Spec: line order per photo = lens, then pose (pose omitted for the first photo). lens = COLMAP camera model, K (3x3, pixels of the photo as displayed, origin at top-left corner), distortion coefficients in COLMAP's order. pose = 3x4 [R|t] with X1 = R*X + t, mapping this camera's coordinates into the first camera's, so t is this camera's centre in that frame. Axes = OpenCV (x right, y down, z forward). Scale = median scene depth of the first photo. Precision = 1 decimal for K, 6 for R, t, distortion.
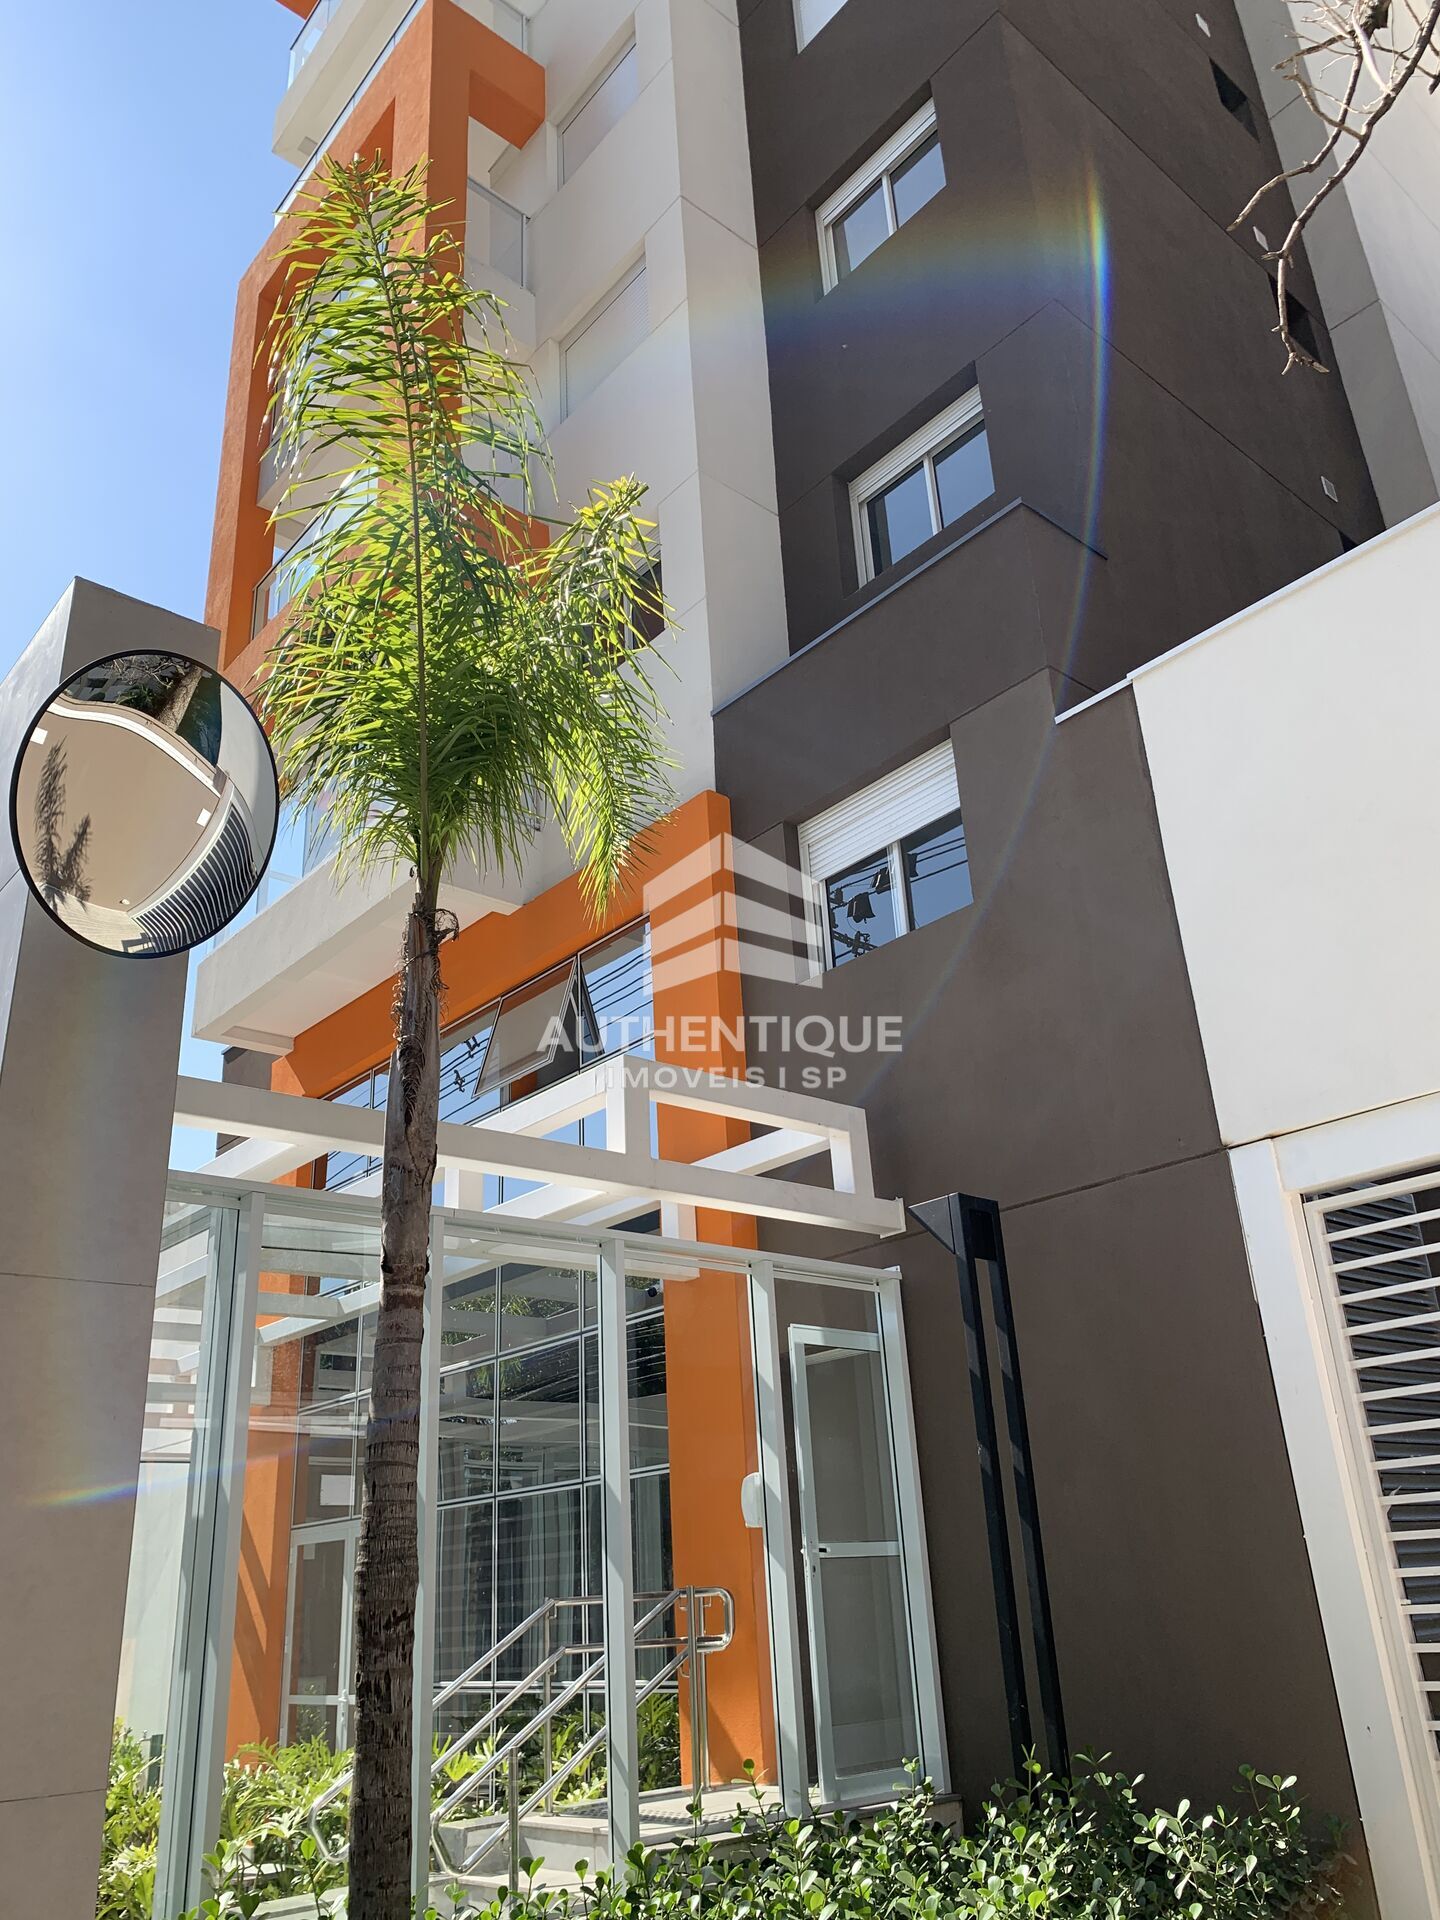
lens RADIAL K [[1485.7, 0, 719.4], [0, 1485.7, 954.8], [0, 0, 1]] dist [0.030844, -0.039218]
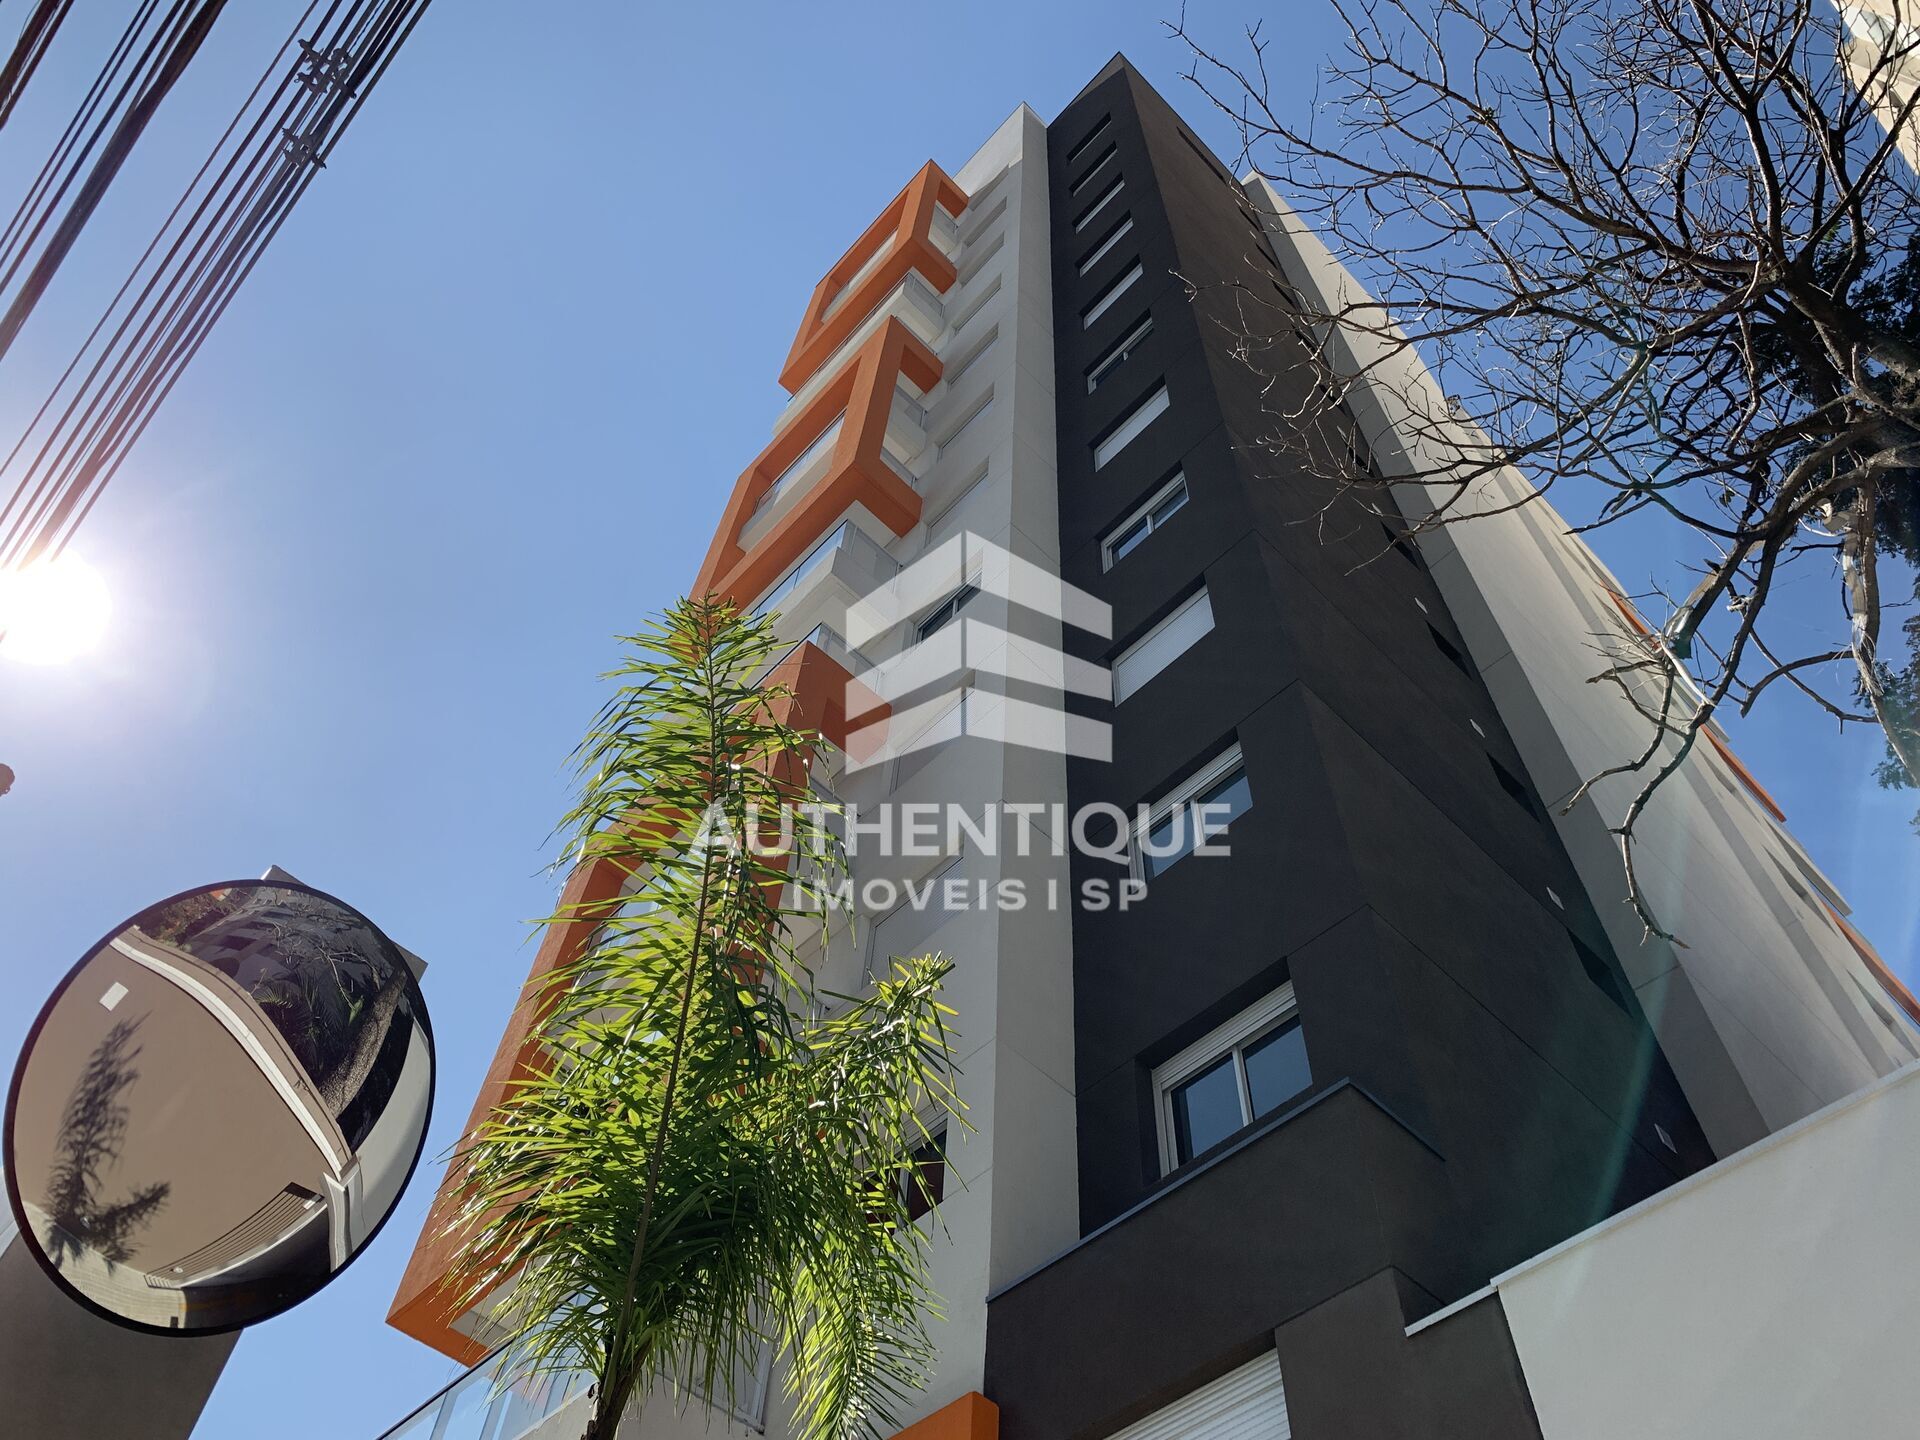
lens RADIAL K [[1485.7, 0, 958.2], [0, 1485.7, 686.4], [0, 0, 1]] dist [0.030844, -0.039218]
pose [[0.994230, 0.091821, -0.055463, -0.009930], [-0.107139, 0.824203, -0.556067, 0.042060], [-0.005346, 0.558801, 0.829285, 0.137874]]
